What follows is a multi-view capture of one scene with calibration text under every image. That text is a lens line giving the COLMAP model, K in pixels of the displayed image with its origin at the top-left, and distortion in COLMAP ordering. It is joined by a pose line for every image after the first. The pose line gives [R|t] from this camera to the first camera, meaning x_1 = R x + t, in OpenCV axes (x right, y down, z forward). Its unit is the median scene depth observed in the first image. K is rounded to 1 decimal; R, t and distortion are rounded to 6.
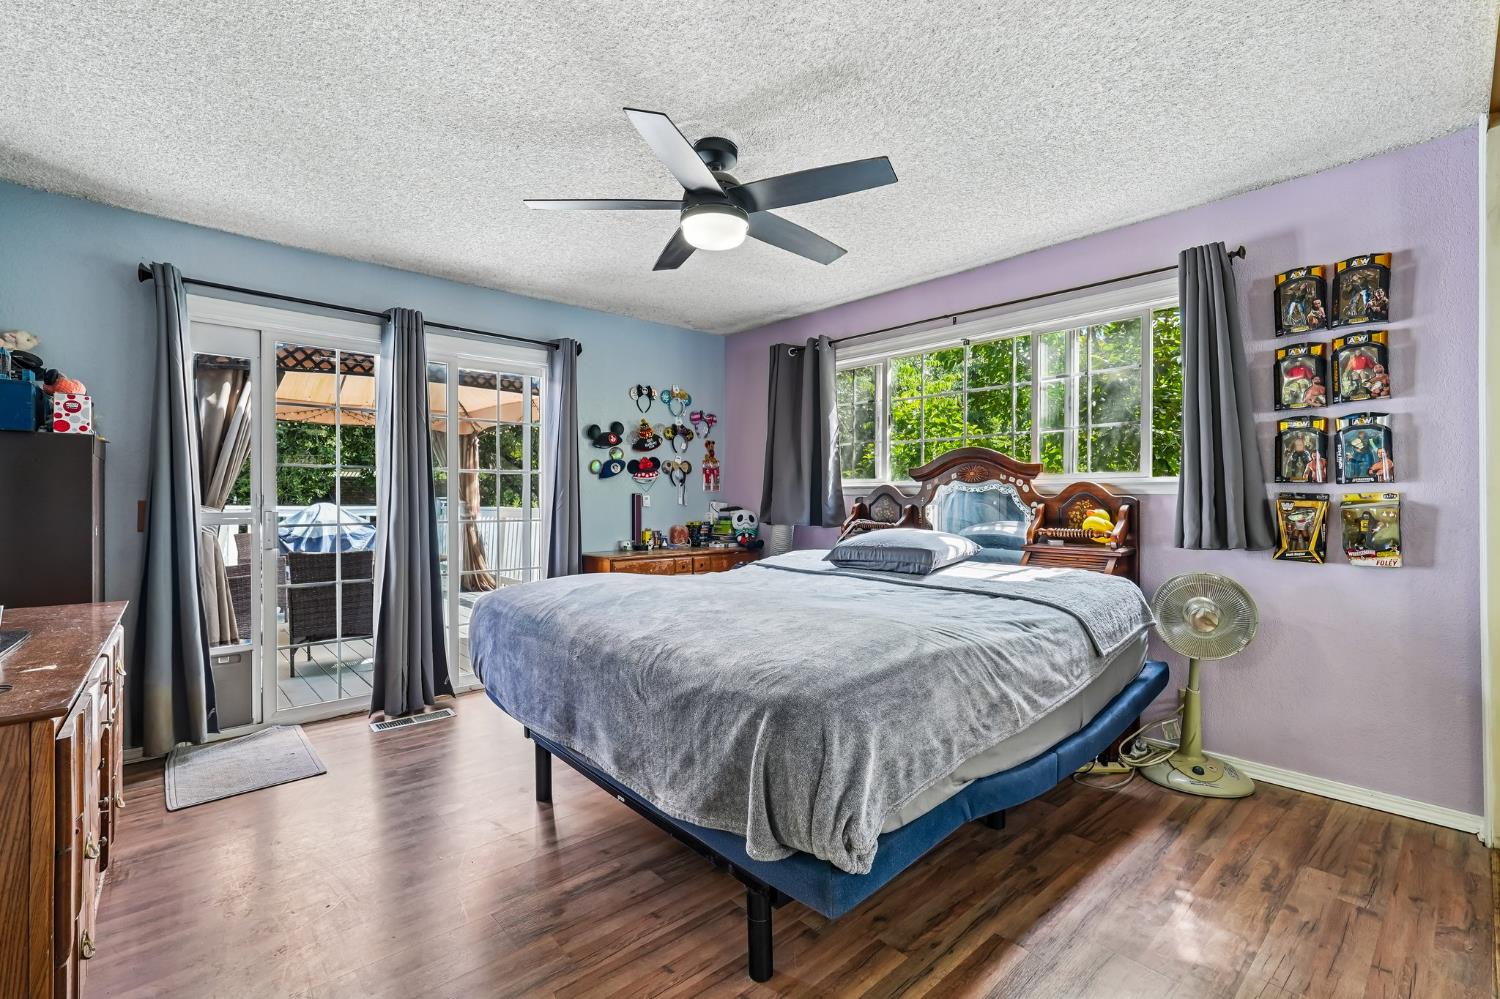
lens RADIAL K [[662.8, 0, 753.7], [0, 662.8, 500.4], [0, 0, 1]] dist [-0.016567, 0.009468]
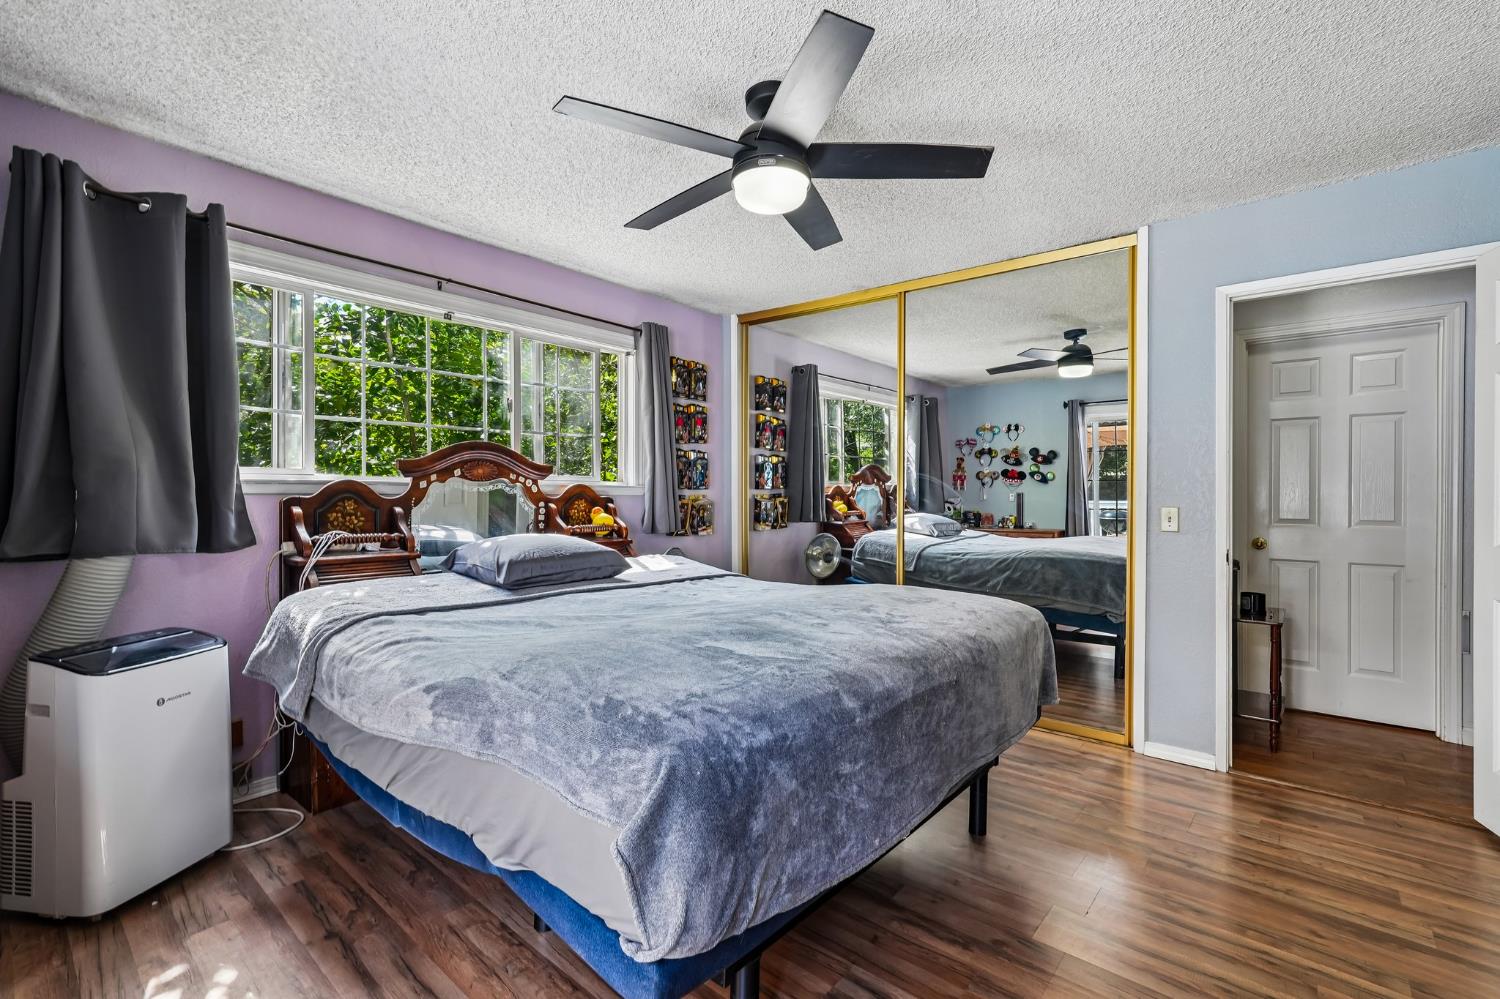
lens RADIAL K [[683.9, 0, 759.3], [0, 683.9, 499.1], [0, 0, 1]] dist [-0.001616, 0.000240]
pose [[-0.179673, -0.005075, 0.983713, -0.611879], [0.007115, 0.999954, 0.006459, -0.005559], [-0.983701, 0.008160, -0.179629, 0.753435]]
